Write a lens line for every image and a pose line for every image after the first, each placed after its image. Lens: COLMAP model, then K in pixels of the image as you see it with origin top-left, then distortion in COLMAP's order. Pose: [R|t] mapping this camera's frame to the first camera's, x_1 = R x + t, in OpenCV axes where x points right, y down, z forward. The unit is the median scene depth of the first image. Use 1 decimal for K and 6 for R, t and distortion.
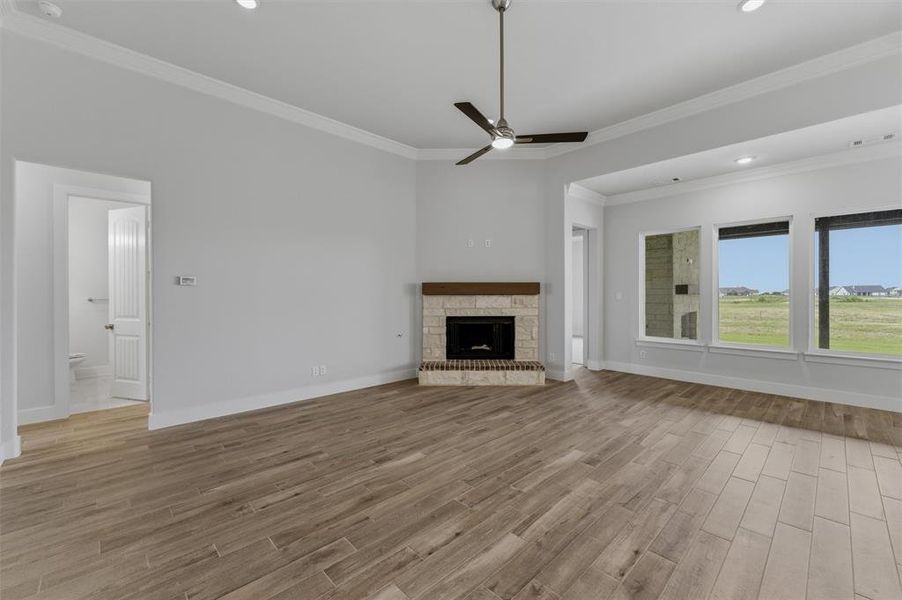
lens RADIAL K [[368.8, 0, 451.0], [0, 368.8, 300.0], [0, 0, 1]] dist [-0.002205, -0.000112]
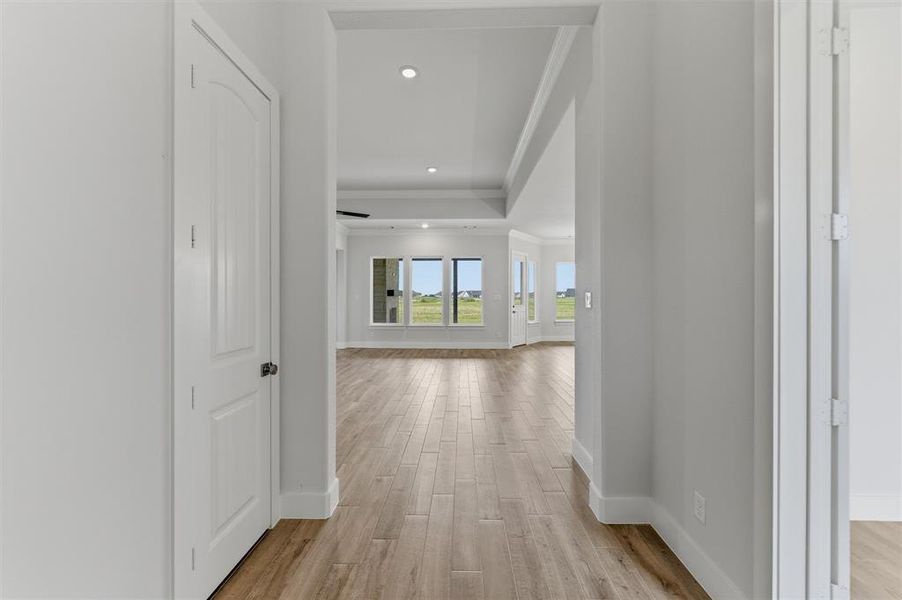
lens RADIAL K [[368.8, 0, 451.0], [0, 368.8, 300.0], [0, 0, 1]] dist [-0.002205, -0.000112]
pose [[0.714435, -0.001957, 0.699700, -0.318859], [0.004147, 0.999990, -0.001438, 0.005490], [-0.699690, 0.003929, 0.714436, -0.332368]]
